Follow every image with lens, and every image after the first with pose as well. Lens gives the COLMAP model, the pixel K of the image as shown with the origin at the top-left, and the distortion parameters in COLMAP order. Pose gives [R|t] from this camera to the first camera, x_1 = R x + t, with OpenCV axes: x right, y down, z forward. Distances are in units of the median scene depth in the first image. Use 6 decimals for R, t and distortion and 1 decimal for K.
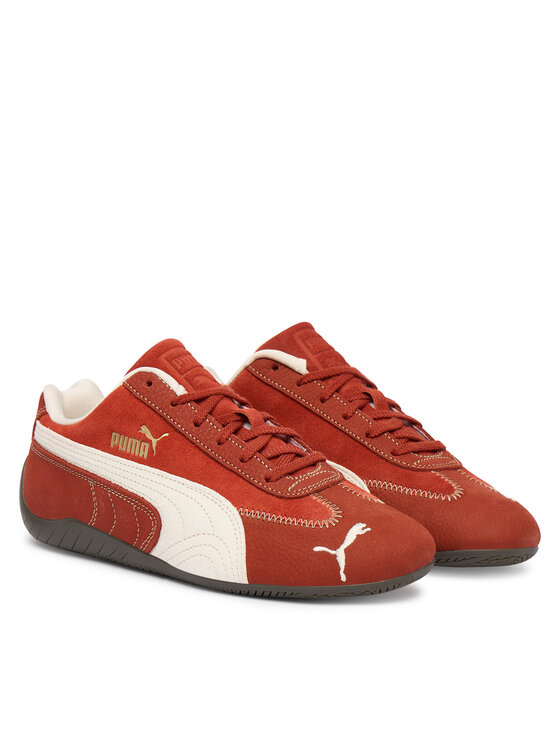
lens RADIAL K [[2194.0, 0, 279.9], [0, 2194.0, 373.1], [0, 0, 1]] dist [-0.015087, 0.000000]
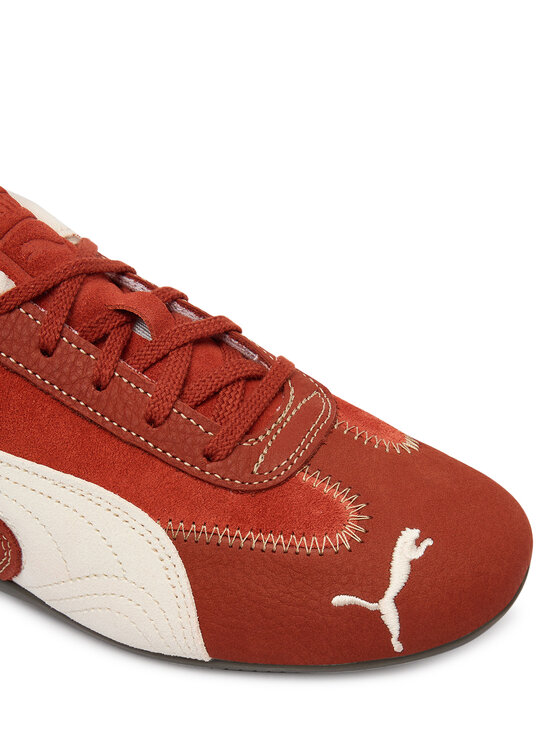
lens RADIAL K [[743.3, 0, 281.5], [0, 743.3, 370.8], [0, 0, 1]] dist [-0.025470, 0.000000]
pose [[0.966353, -0.183751, 0.179995, -0.017032], [0.090666, 0.898186, 0.430164, -0.043244], [-0.240712, -0.399371, 0.884625, 0.851082]]
